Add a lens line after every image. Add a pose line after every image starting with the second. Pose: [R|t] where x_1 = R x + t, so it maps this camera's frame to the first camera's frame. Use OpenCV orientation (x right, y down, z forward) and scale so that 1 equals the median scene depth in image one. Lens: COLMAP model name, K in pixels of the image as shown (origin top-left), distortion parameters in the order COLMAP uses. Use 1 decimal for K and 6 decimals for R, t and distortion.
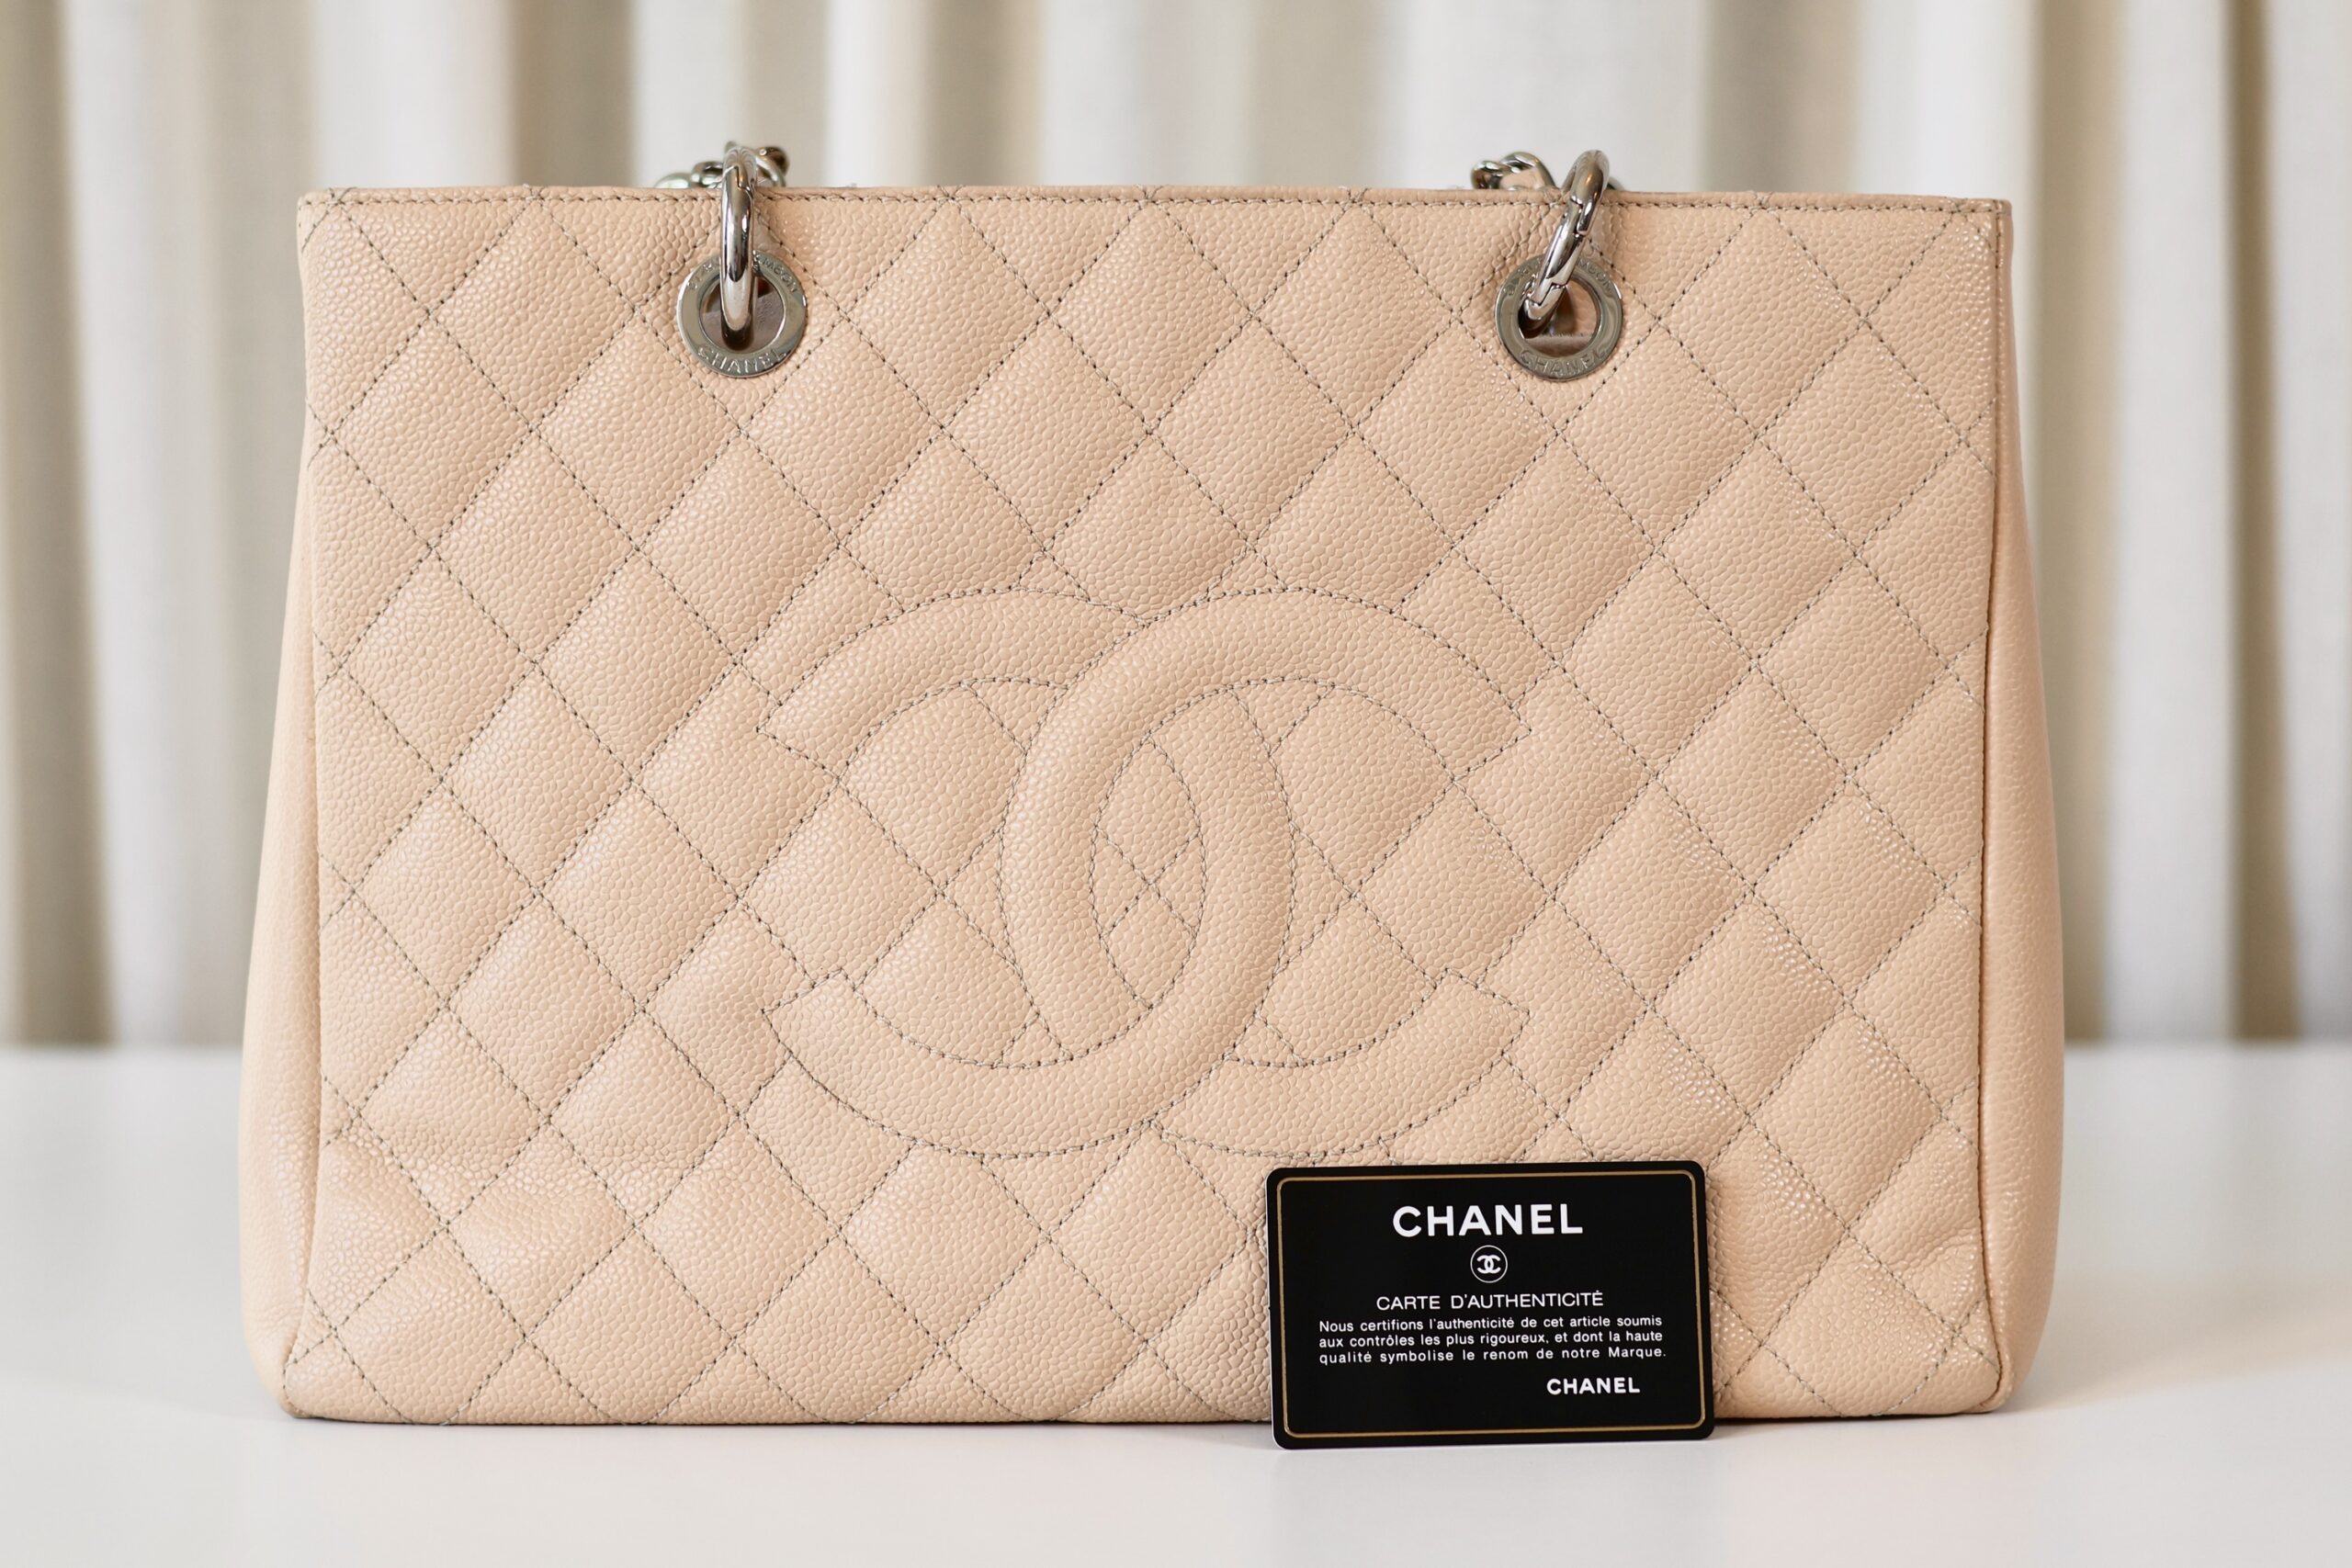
lens RADIAL K [[4935.5, 0, 1192.5], [0, 4935.5, 762.5], [0, 0, 1]] dist [0.096265, 0.000000]
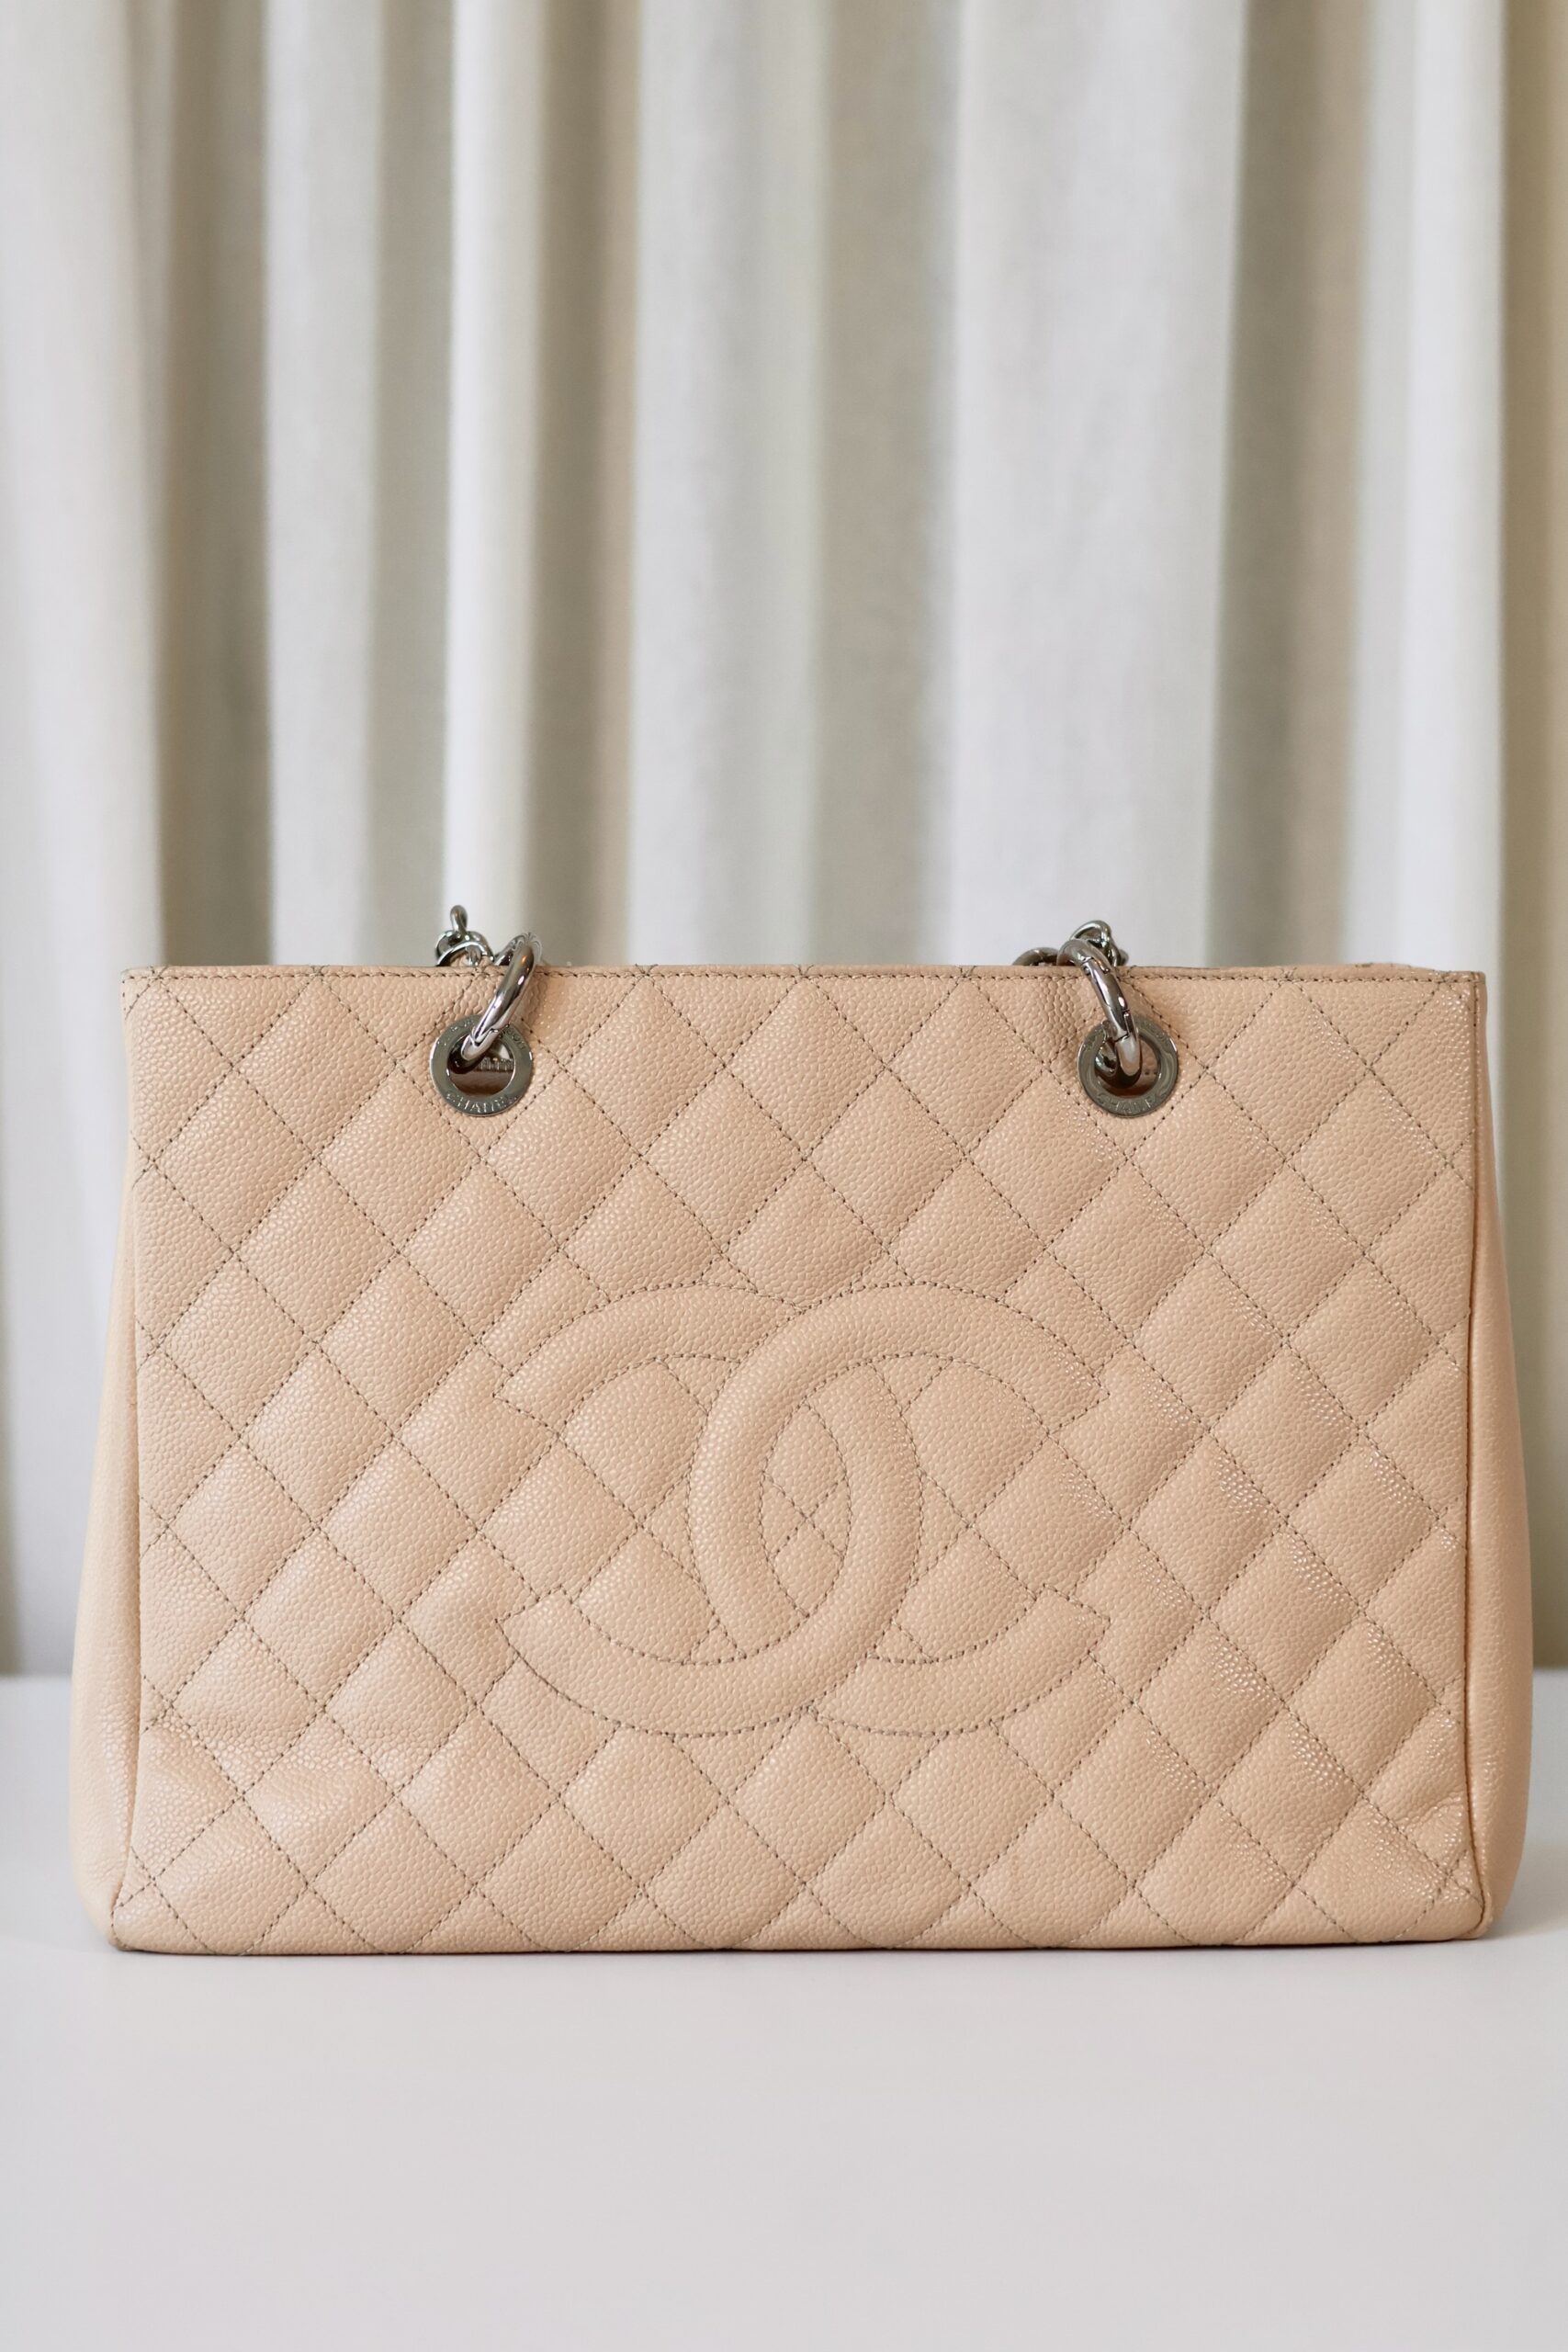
lens RADIAL K [[4935.5, 0, 860.6], [0, 4935.5, 1149.8], [0, 0, 1]] dist [0.096265, 0.000000]
pose [[0.999848, -0.002124, 0.017296, -0.016134], [0.002905, 0.998971, -0.045258, -0.012037], [-0.017182, 0.045301, 0.998826, -0.259141]]
